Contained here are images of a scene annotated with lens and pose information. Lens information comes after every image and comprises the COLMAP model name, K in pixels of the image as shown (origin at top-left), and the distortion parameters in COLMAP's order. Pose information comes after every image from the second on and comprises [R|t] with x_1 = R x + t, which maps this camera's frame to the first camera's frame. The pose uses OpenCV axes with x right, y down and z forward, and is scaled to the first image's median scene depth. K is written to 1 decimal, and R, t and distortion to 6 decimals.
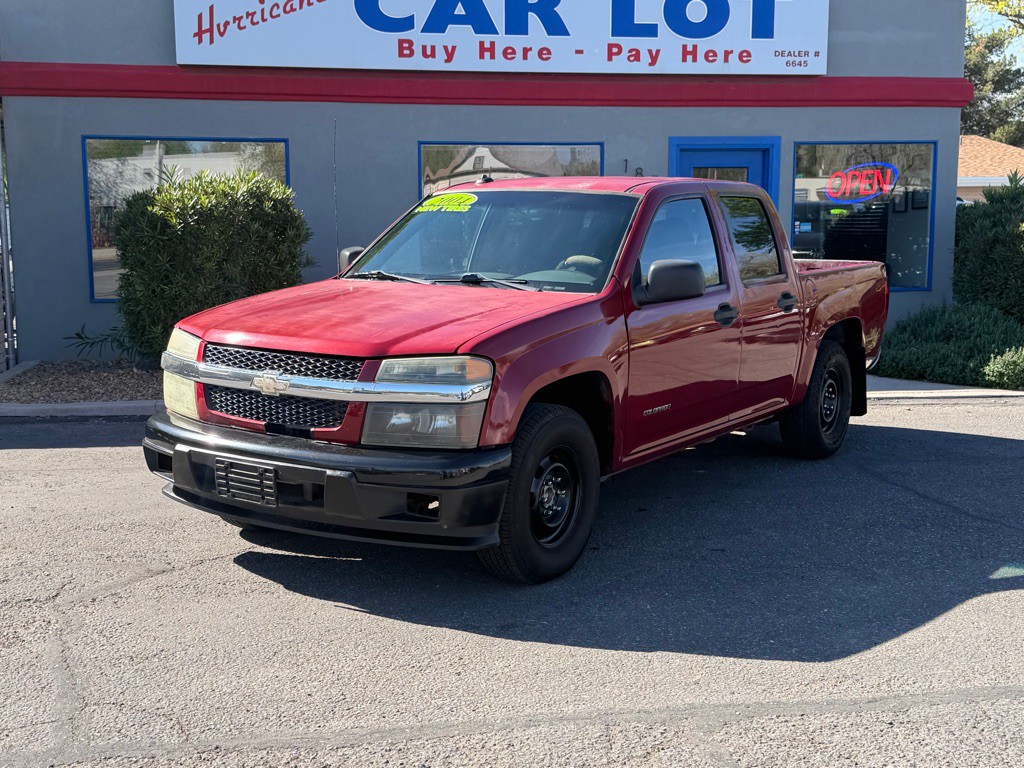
lens RADIAL K [[1251.6, 0, 510.3], [0, 1251.6, 388.4], [0, 0, 1]] dist [0.179257, -0.385197]
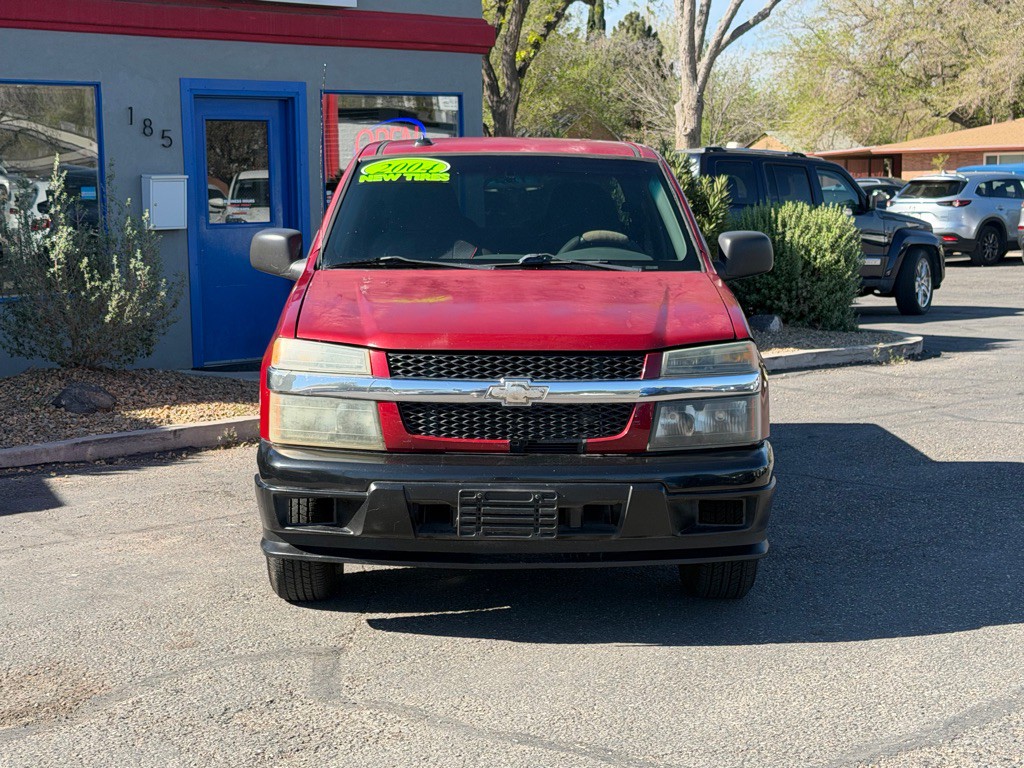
lens RADIAL K [[1792.6, 0, 512.0], [0, 1792.6, 384.0], [0, 0, 1]] dist [0.140029, -0.021821]
pose [[0.827239, -0.072896, 0.557102, -0.837491], [0.086076, 0.996285, 0.002549, -0.012332], [-0.555218, 0.045844, 0.830440, 0.025998]]
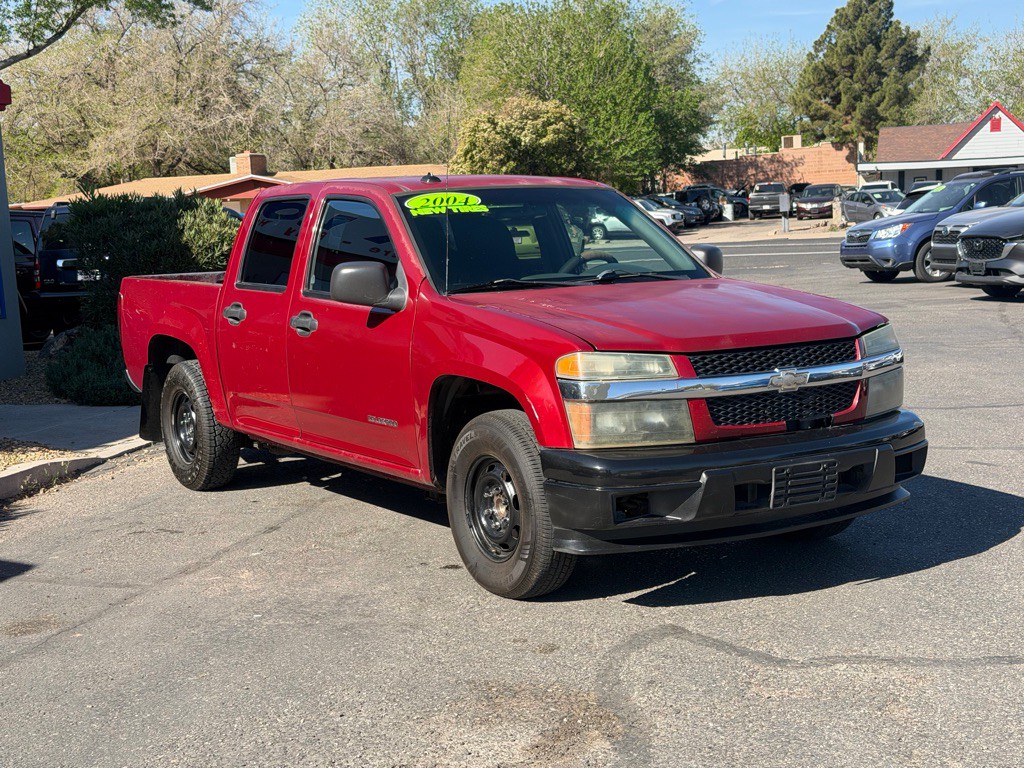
lens RADIAL K [[1472.2, 0, 512.0], [0, 1472.2, 384.0], [0, 0, 1]] dist [0.174668, -0.015073]
pose [[0.404531, -0.128224, 0.905490, -1.282867], [0.168895, 0.983565, 0.063826, -0.106874], [-0.898793, 0.127114, 0.419539, 0.708245]]
